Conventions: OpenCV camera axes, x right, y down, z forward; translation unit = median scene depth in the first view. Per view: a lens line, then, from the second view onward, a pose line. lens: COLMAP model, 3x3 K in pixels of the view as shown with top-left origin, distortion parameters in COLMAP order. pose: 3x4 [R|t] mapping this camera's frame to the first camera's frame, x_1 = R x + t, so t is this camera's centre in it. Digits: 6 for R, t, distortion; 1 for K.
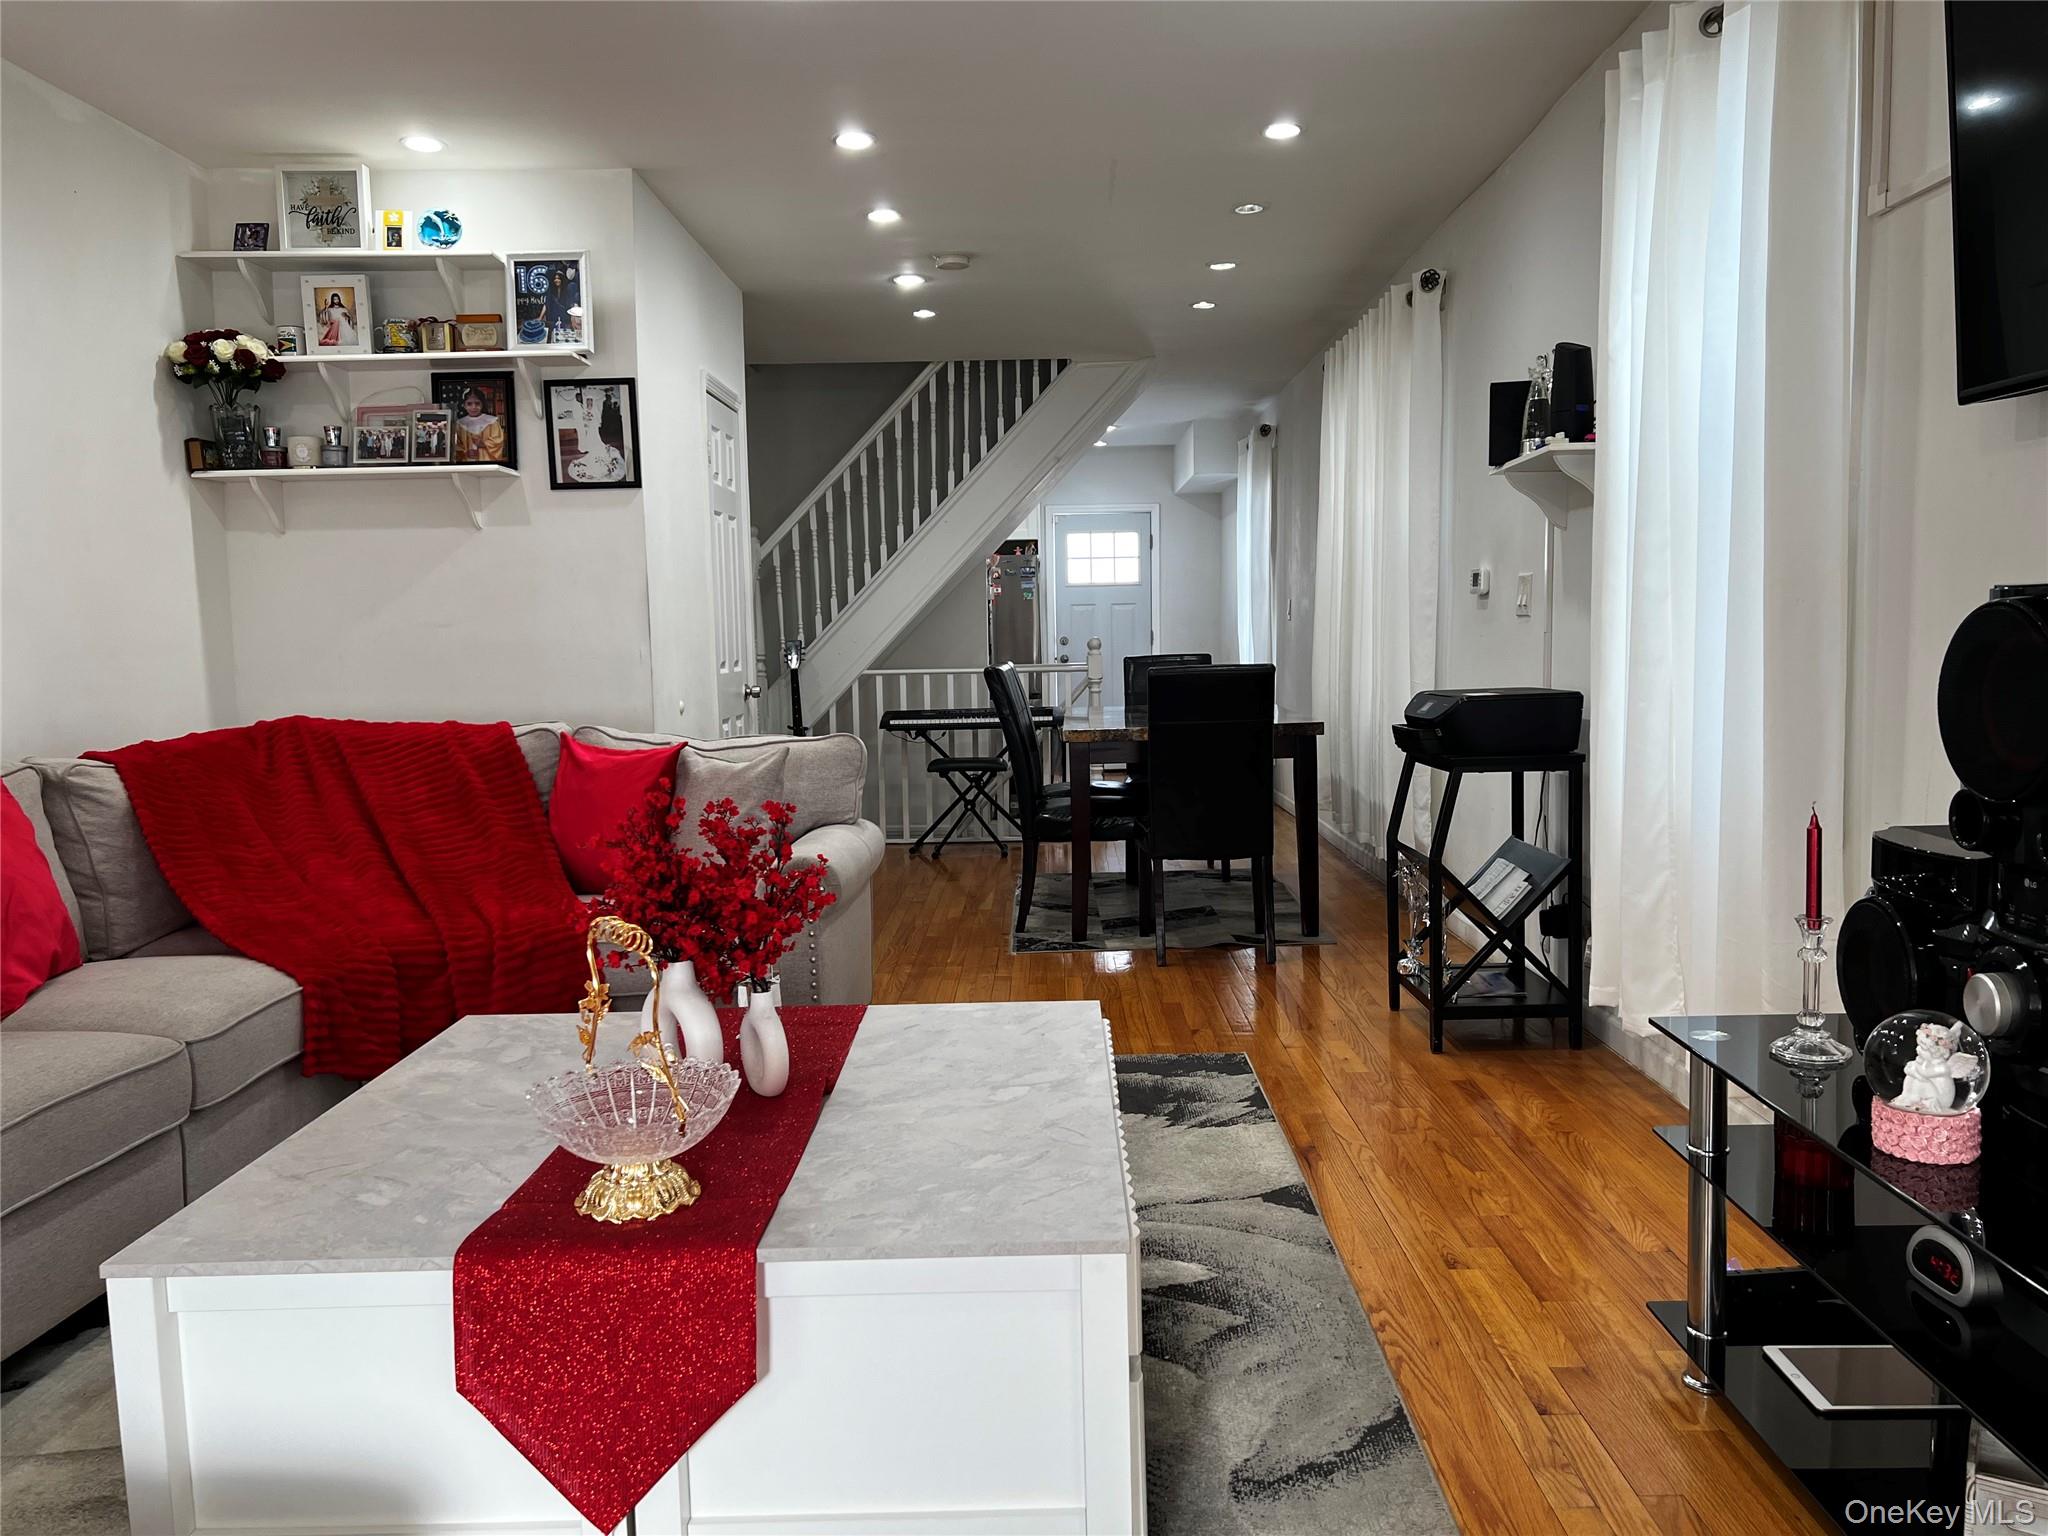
lens RADIAL K [[1530.6, 0, 1041.0], [0, 1530.6, 784.0], [0, 0, 1]] dist [0.067049, -0.080979]
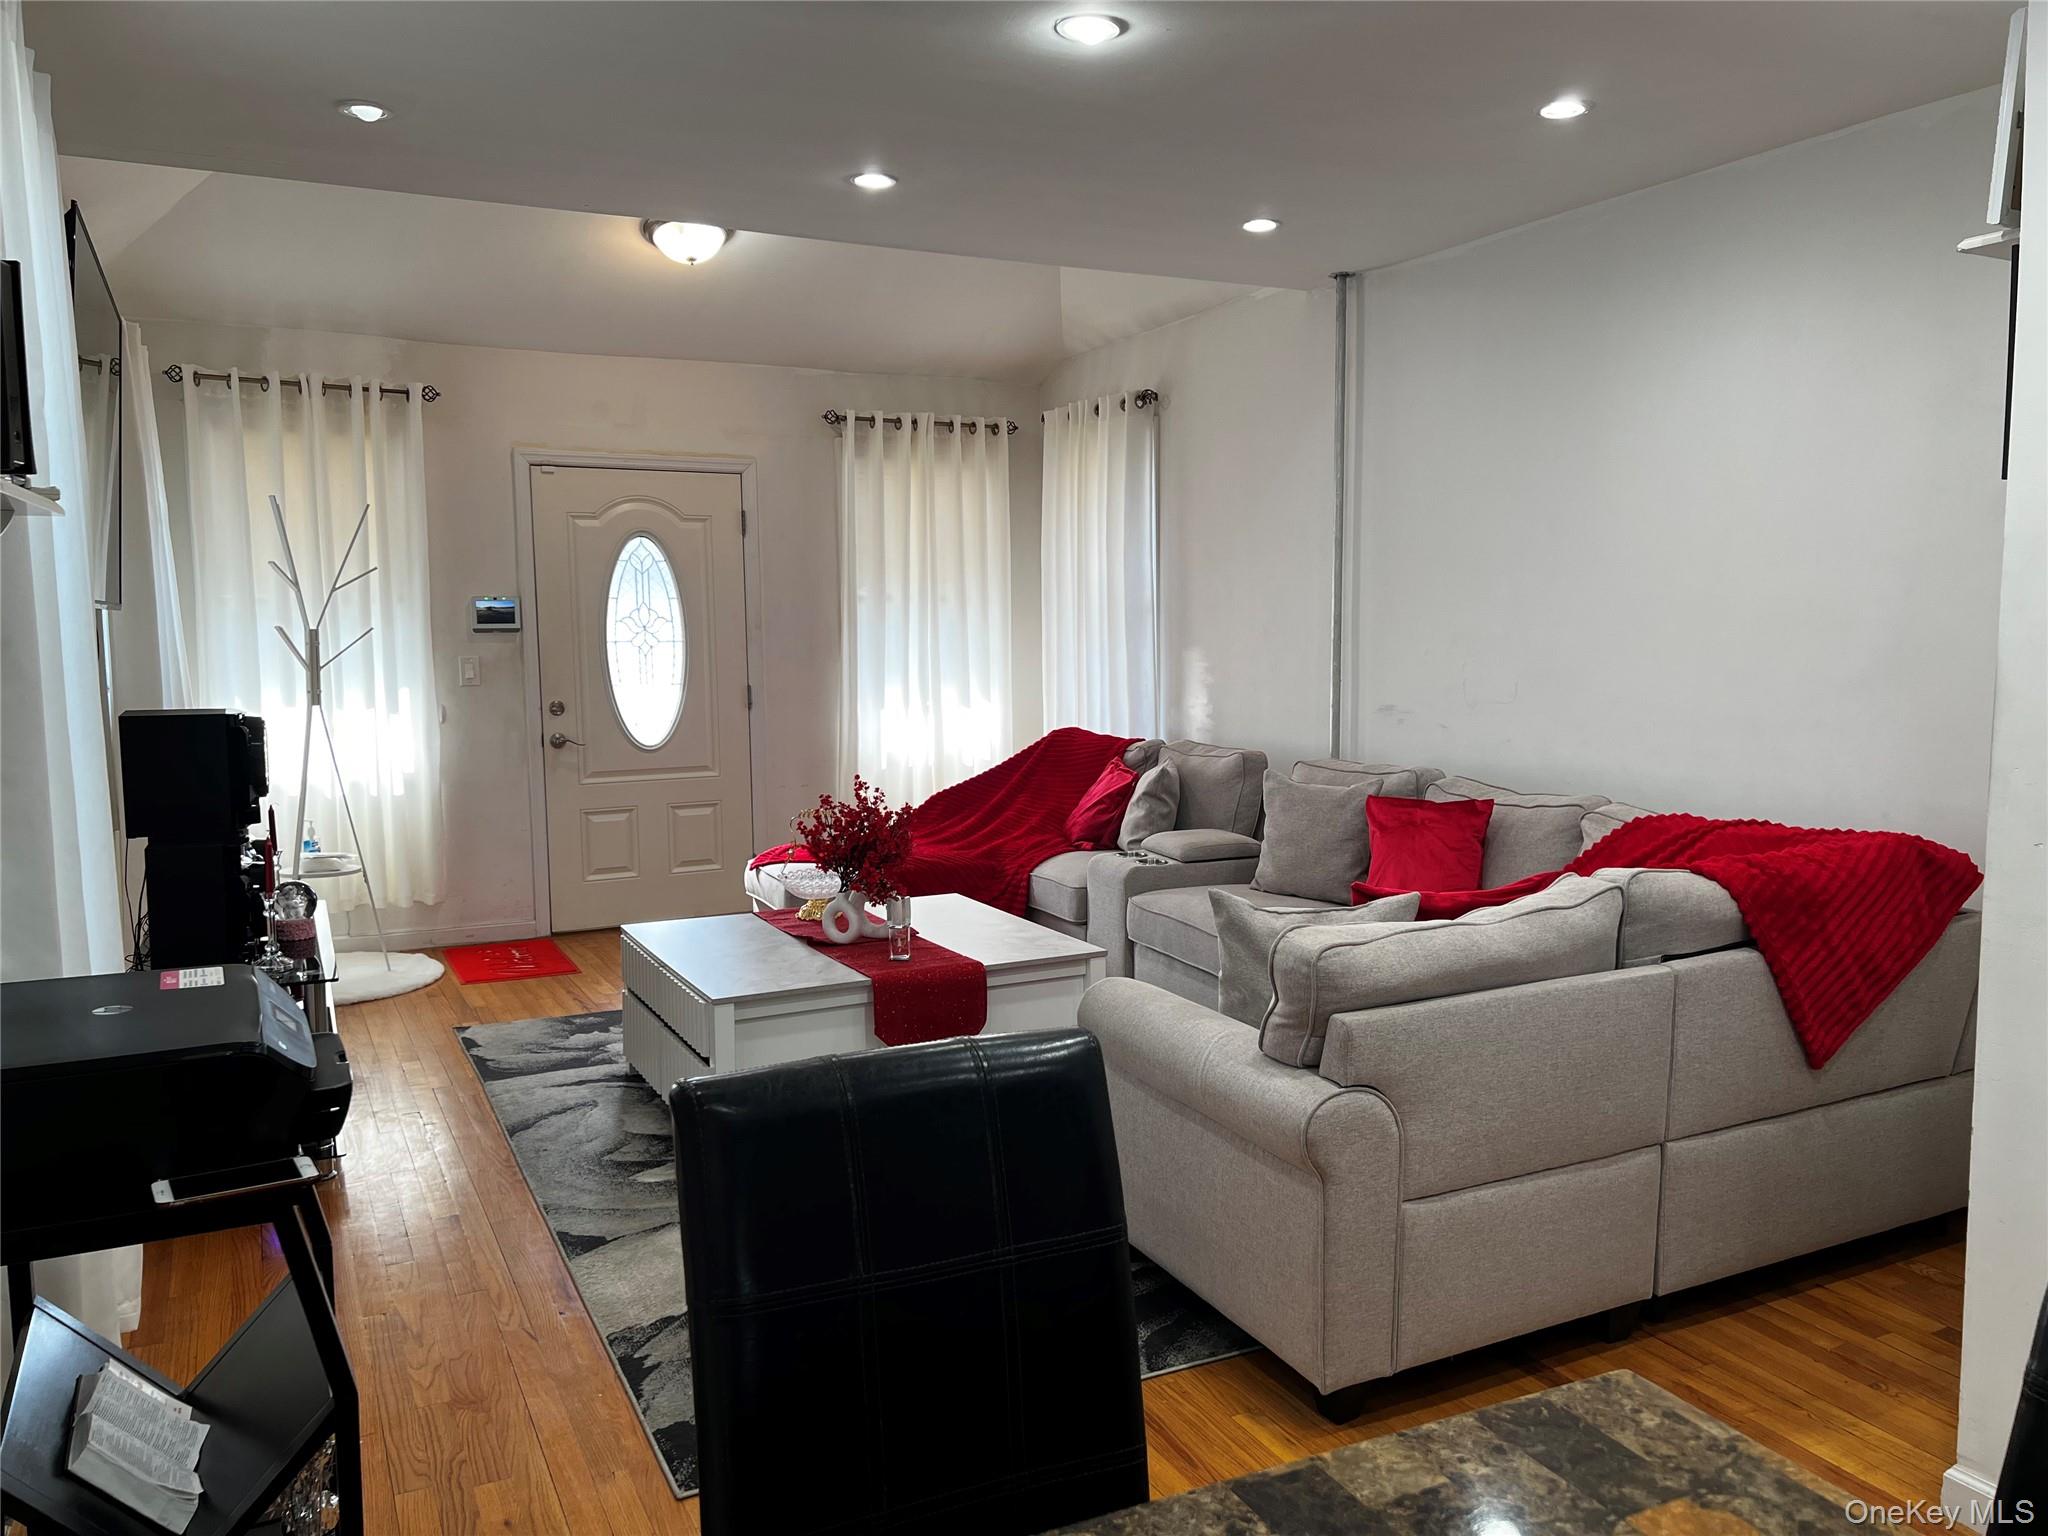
lens RADIAL K [[1530.6, 0, 1040.4], [0, 1530.6, 773.9], [0, 0, 1]] dist [0.067049, -0.080979]
pose [[-0.885856, 0.071874, -0.458358, 0.223653], [-0.024341, 0.979367, 0.200616, -0.192777], [0.463321, 0.188874, -0.865829, 1.293689]]
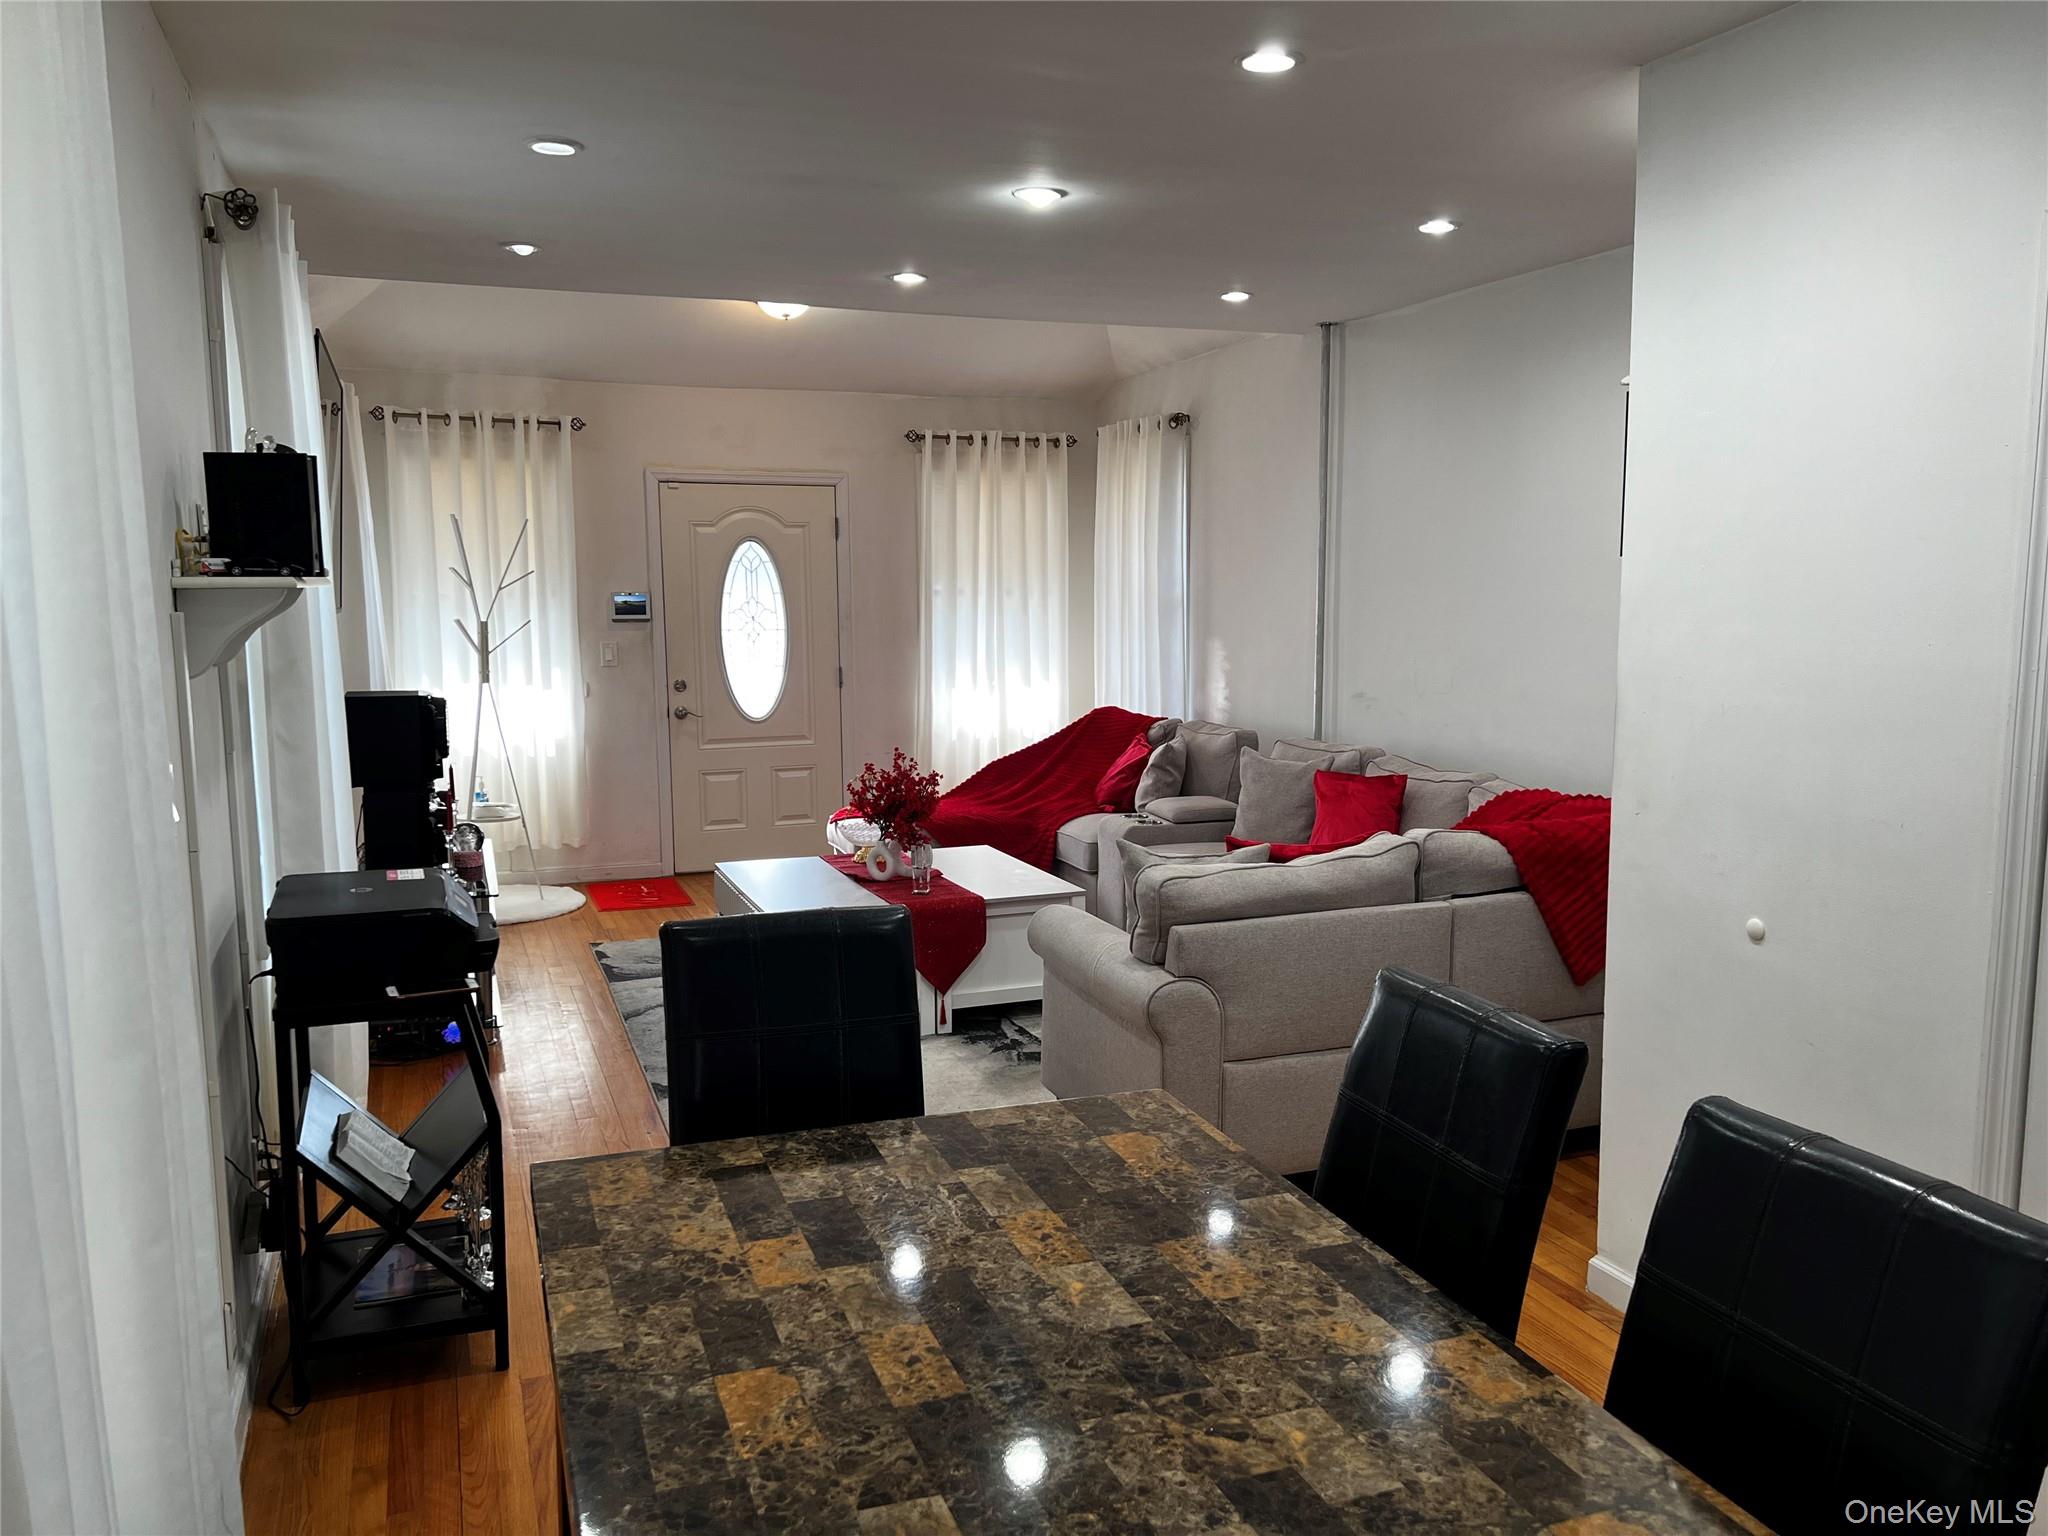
lens RADIAL K [[1530.6, 0, 1030.0], [0, 1530.6, 775.1], [0, 0, 1]] dist [0.067049, -0.080979]
pose [[-0.928587, 0.068222, -0.364789, 0.228537], [-0.017117, 0.974039, 0.225732, -0.247698], [0.370719, 0.215856, -0.903313, 1.533914]]
